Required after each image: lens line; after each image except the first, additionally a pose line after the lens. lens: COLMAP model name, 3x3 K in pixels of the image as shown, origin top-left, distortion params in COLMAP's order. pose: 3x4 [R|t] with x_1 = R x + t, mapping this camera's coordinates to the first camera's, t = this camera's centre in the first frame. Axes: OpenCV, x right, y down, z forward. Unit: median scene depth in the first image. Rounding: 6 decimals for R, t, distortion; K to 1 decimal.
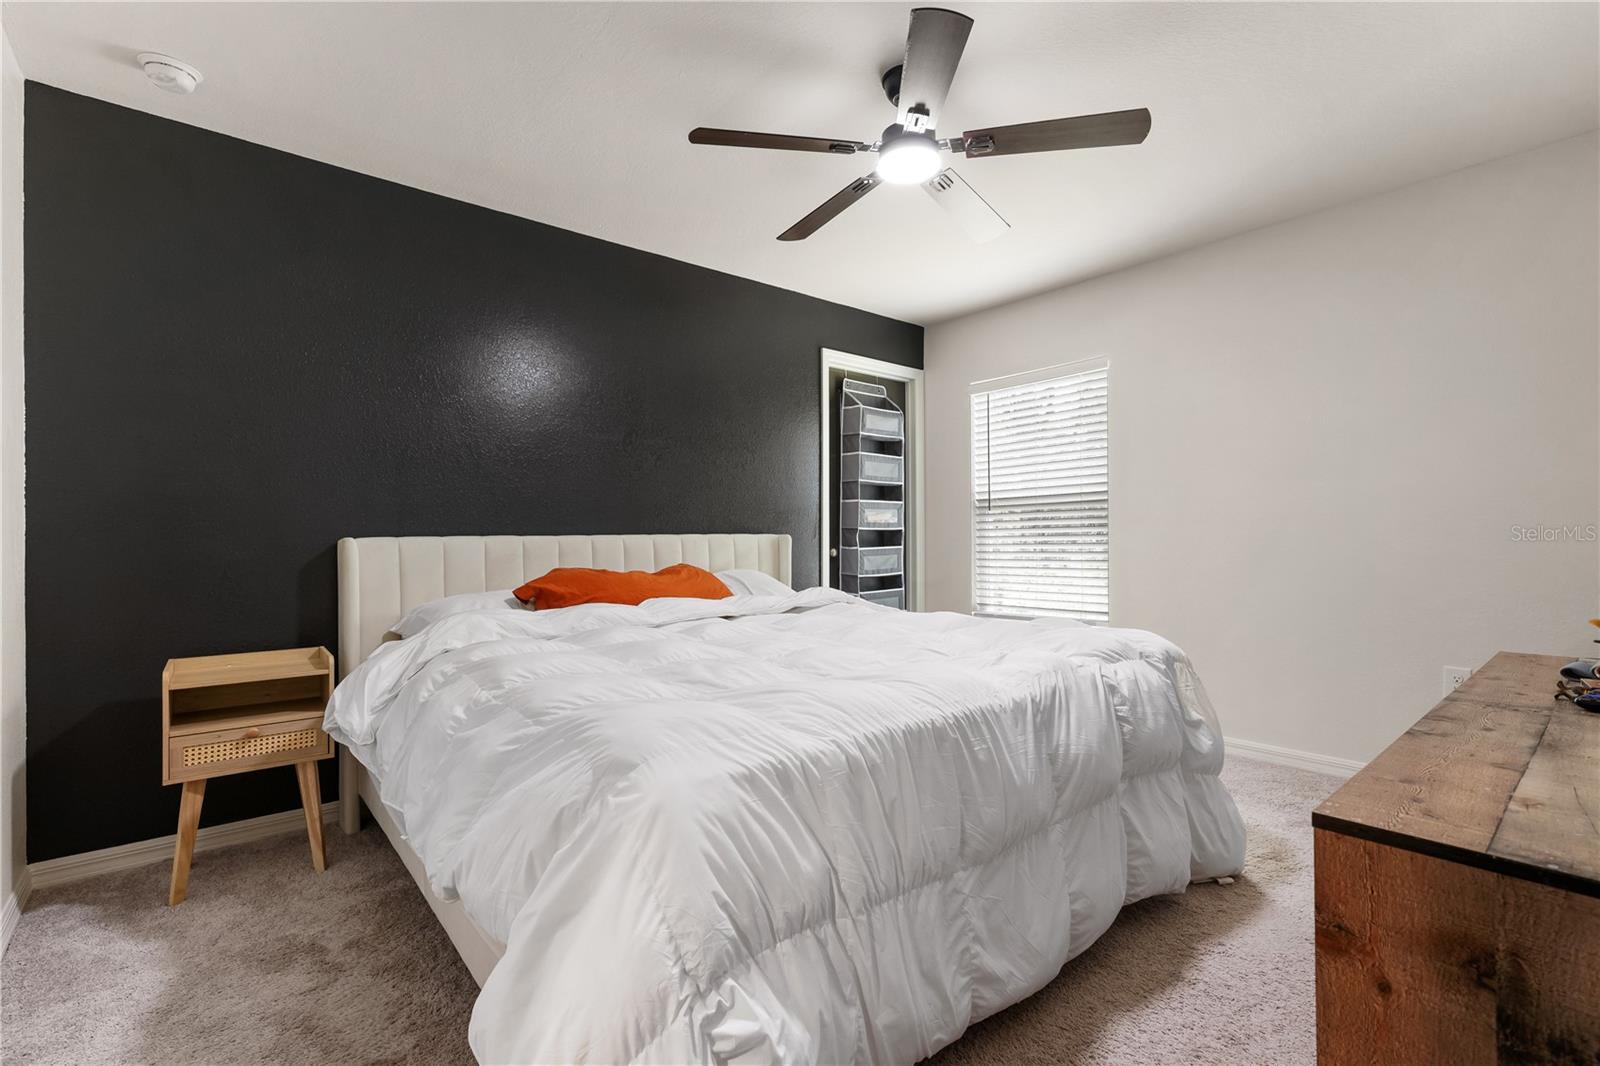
lens RADIAL K [[696.9, 0, 806.9], [0, 696.9, 534.6], [0, 0, 1]] dist [-0.001035, 0.000035]
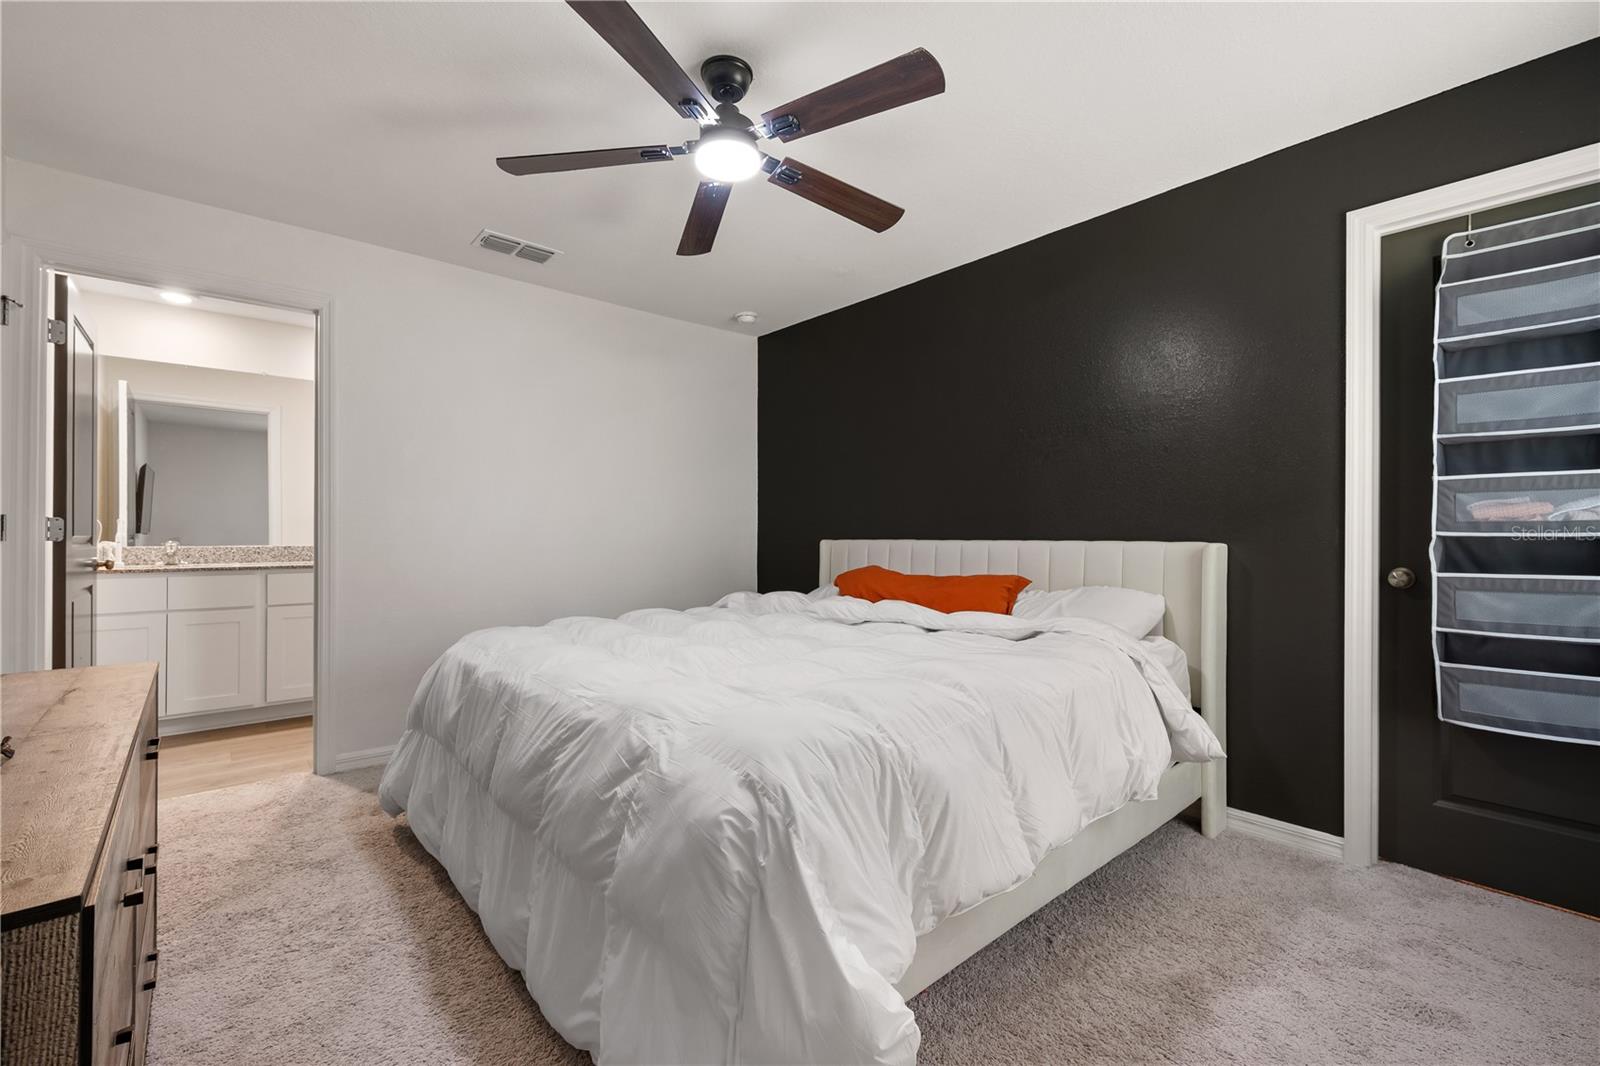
lens RADIAL K [[673.3, 0, 804.2], [0, 673.3, 534.2], [0, 0, 1]] dist [-0.002343, -0.000617]
pose [[0.025273, 0.004868, -0.999669, 0.704525], [-0.004591, 0.999978, 0.004753, -0.011238], [0.999670, 0.004469, 0.025295, 0.700867]]
